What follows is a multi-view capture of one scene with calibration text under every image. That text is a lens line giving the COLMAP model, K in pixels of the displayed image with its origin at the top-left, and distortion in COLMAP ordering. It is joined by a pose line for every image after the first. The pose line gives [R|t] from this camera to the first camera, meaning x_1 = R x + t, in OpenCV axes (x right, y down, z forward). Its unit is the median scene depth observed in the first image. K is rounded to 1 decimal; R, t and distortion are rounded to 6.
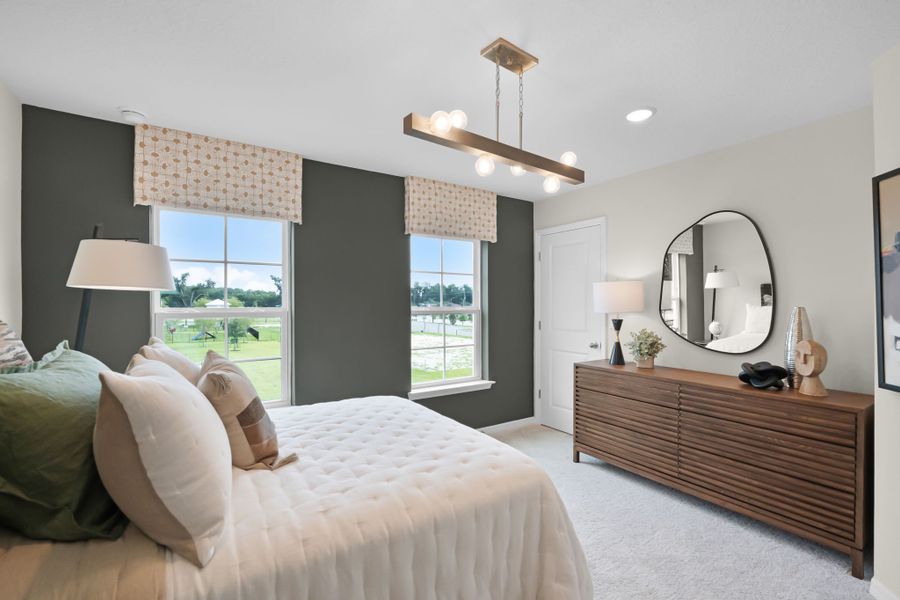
lens RADIAL K [[407.5, 0, 449.0], [0, 407.5, 301.0], [0, 0, 1]] dist [0.002343, 0.000584]
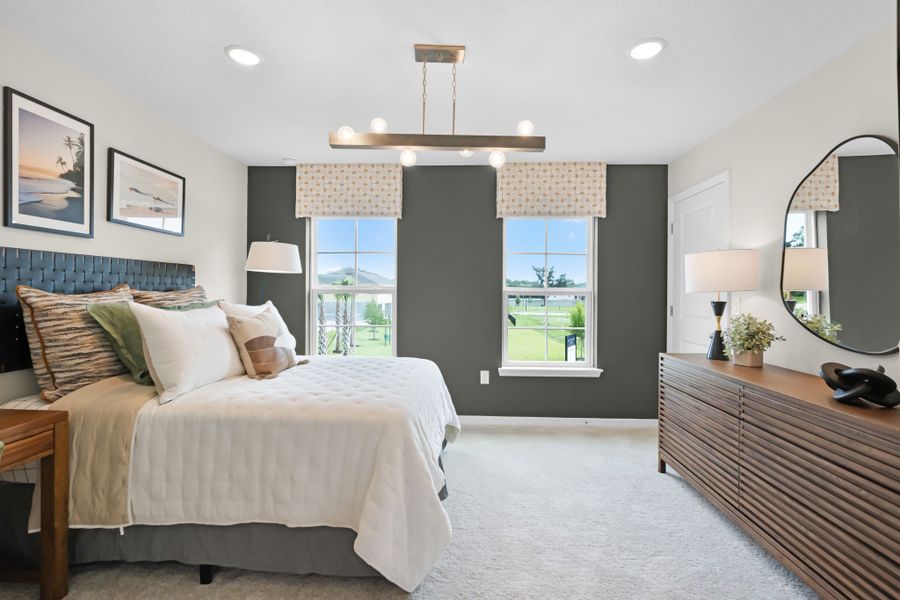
lens RADIAL K [[407.5, 0, 431.4], [0, 407.5, 287.7], [0, 0, 1]] dist [0.002343, 0.000584]
pose [[0.809645, 0.001700, -0.586918, 0.453161], [-0.005572, 0.999973, -0.004790, 0.026958], [0.586894, 0.007149, 0.809632, 0.050503]]
